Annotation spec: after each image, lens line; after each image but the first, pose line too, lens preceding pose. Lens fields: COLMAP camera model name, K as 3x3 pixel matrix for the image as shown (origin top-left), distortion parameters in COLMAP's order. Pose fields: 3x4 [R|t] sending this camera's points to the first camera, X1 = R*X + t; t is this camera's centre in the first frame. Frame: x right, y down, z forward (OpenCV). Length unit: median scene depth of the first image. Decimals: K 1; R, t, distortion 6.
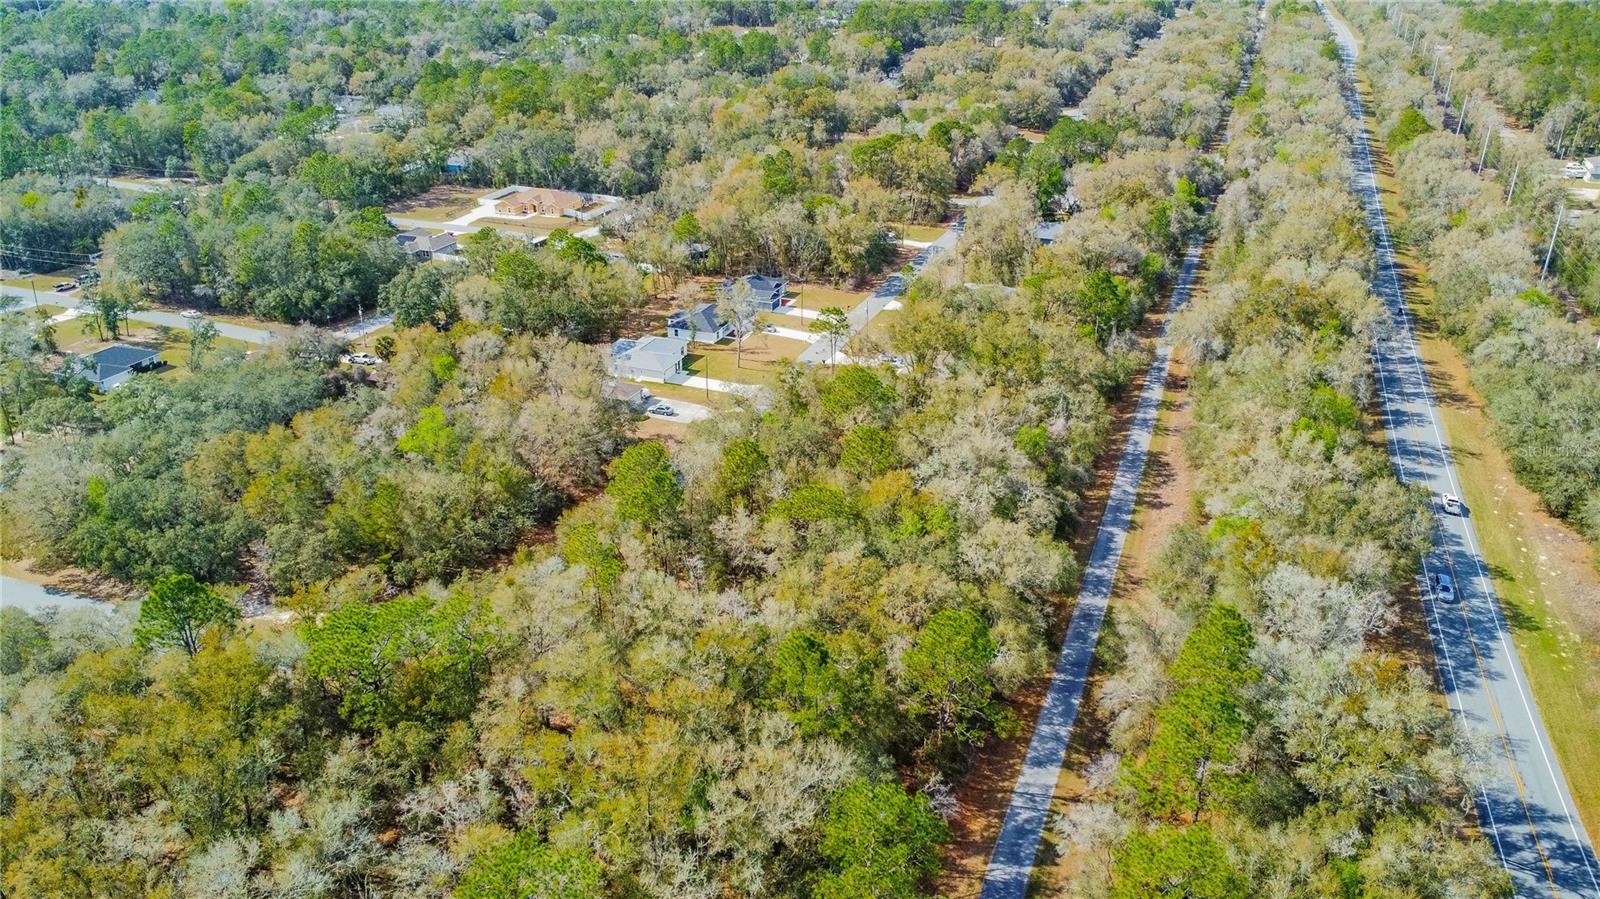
lens RADIAL K [[1119.5, 0, 798.3], [0, 1119.5, 453.8], [0, 0, 1]] dist [-0.031596, 0.000171]
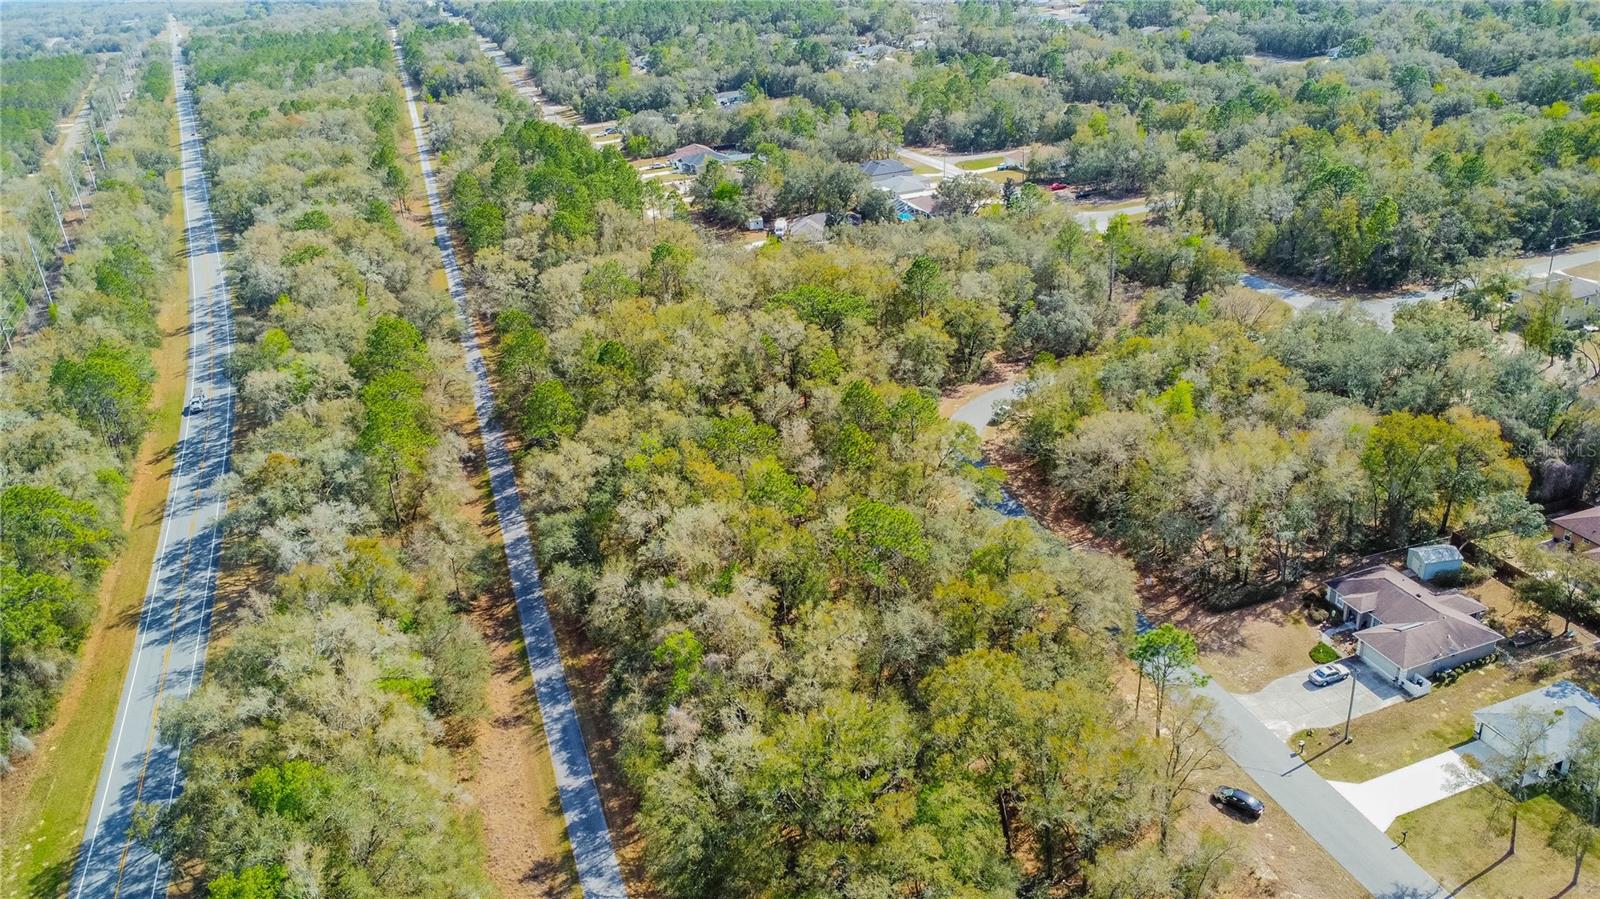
lens RADIAL K [[1140.8, 0, 800.0], [0, 1140.8, 449.5], [0, 0, 1]] dist [-0.031850, -0.006897]
pose [[-0.755708, 0.323548, -0.569406, 0.290905], [-0.209701, 0.704122, 0.678408, -0.341991], [0.620428, 0.632083, -0.464262, 0.722042]]
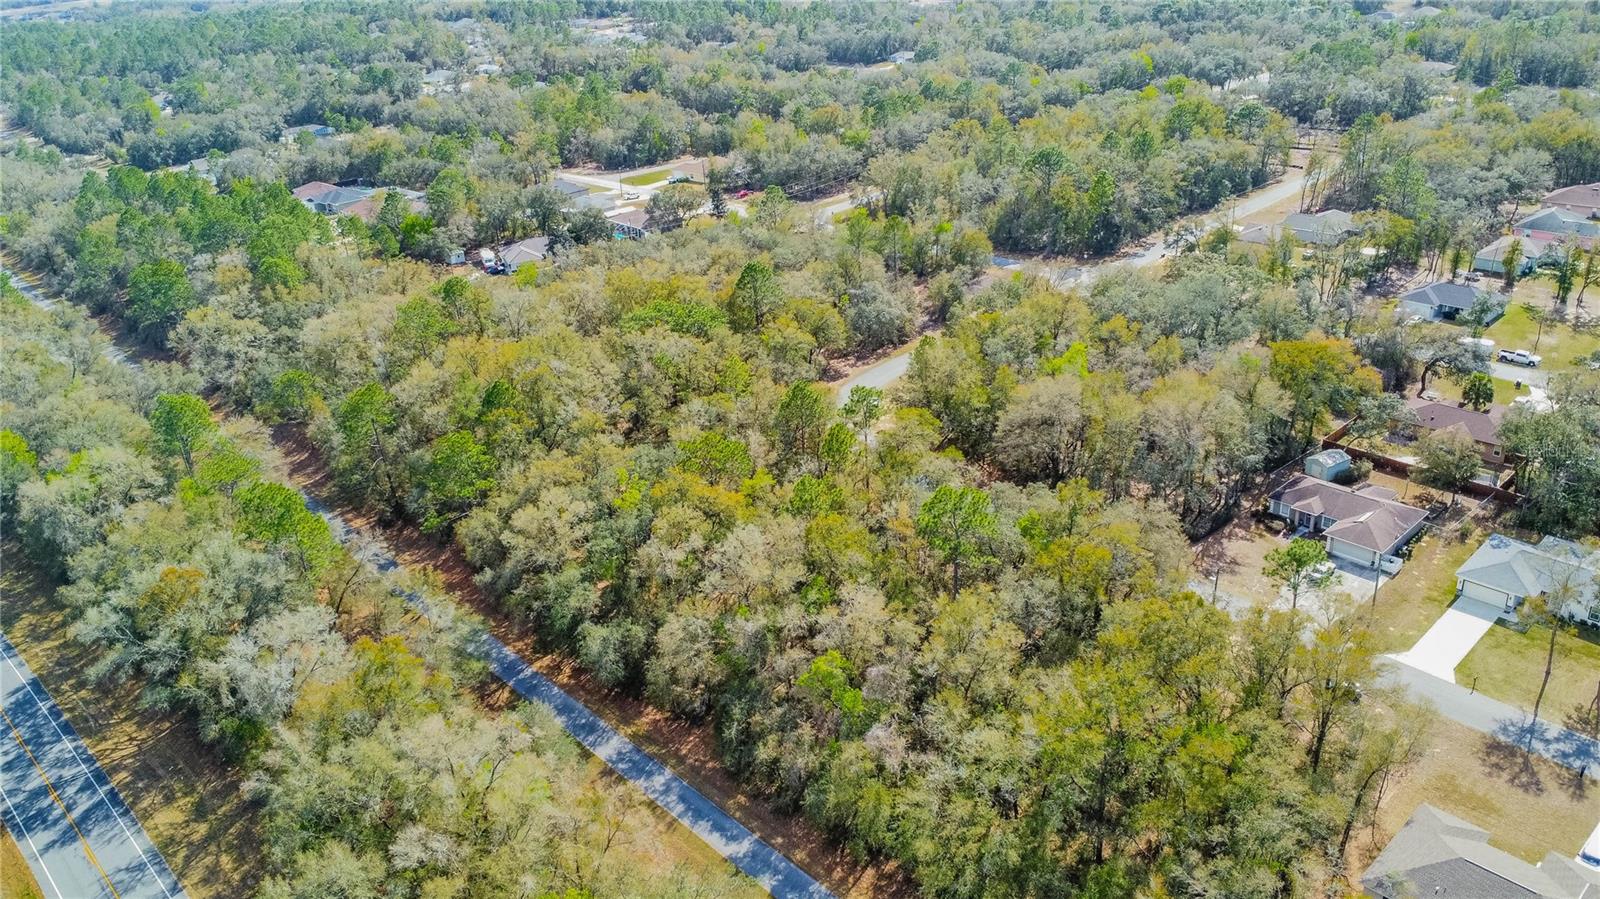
lens RADIAL K [[1186.8, 0, 800.0], [0, 1186.8, 449.5], [0, 0, 1]] dist [-0.031477, -0.009323]
pose [[-0.427110, 0.398679, -0.811562, 0.405690], [-0.325984, 0.769294, 0.549474, -0.273925], [0.843393, 0.499242, -0.198610, 0.584716]]
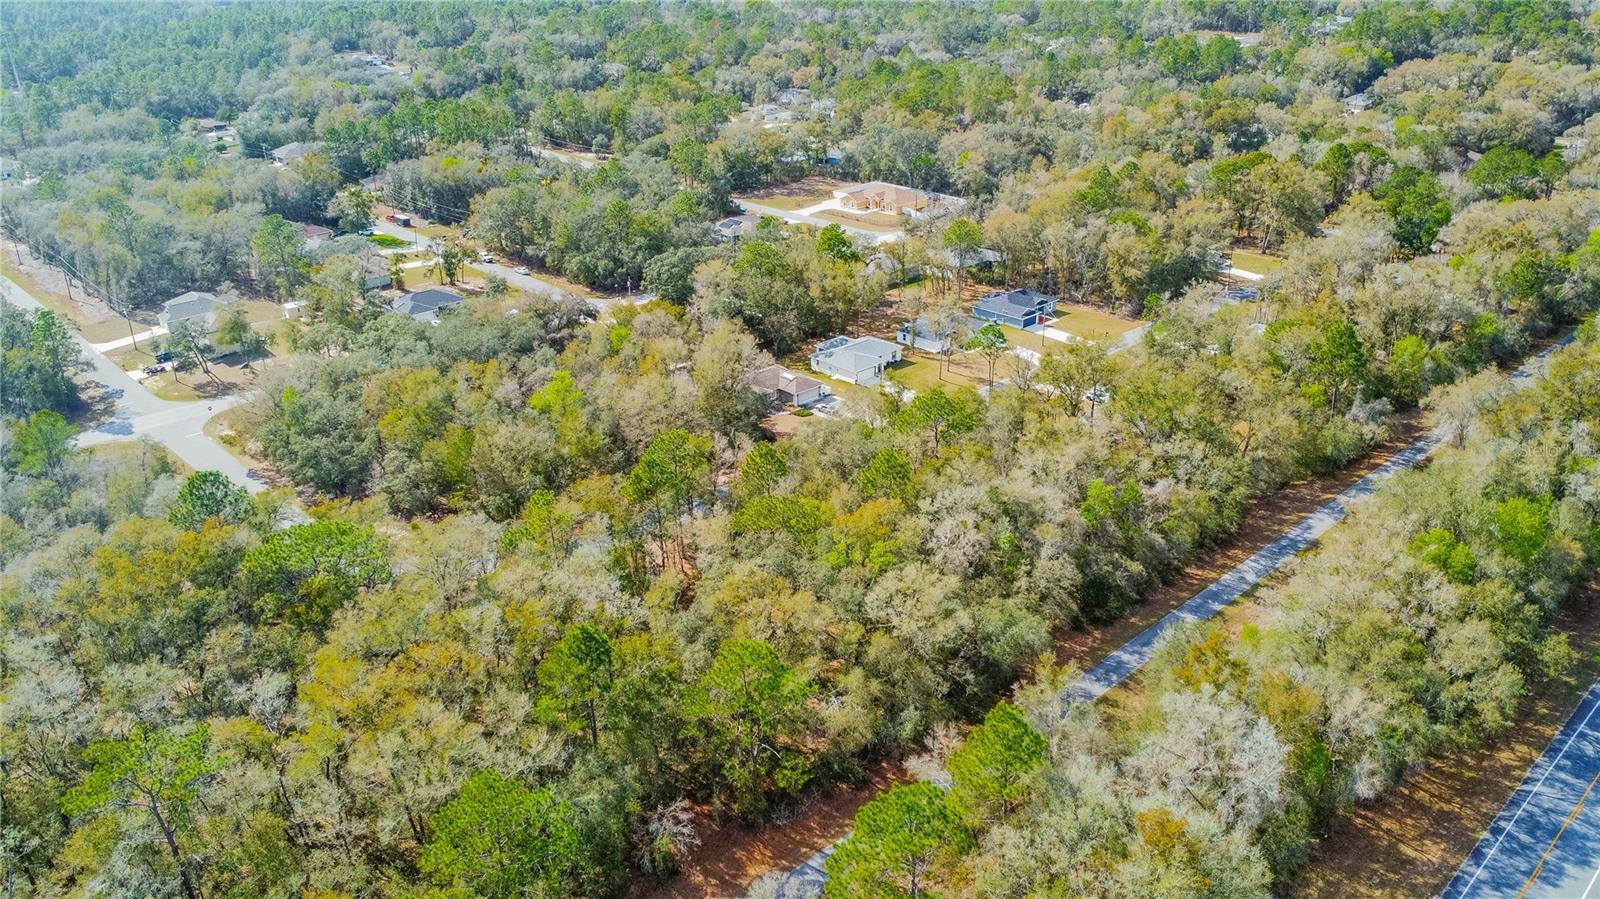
lens RADIAL K [[1128.9, 0, 807.7], [0, 1128.9, 469.1], [0, 0, 1]] dist [-0.023279, -0.021225]
pose [[0.901492, 0.166182, -0.399619, 0.192570], [-0.163552, 0.985685, 0.040944, -0.017329], [0.400702, 0.028448, 0.915767, 0.050871]]
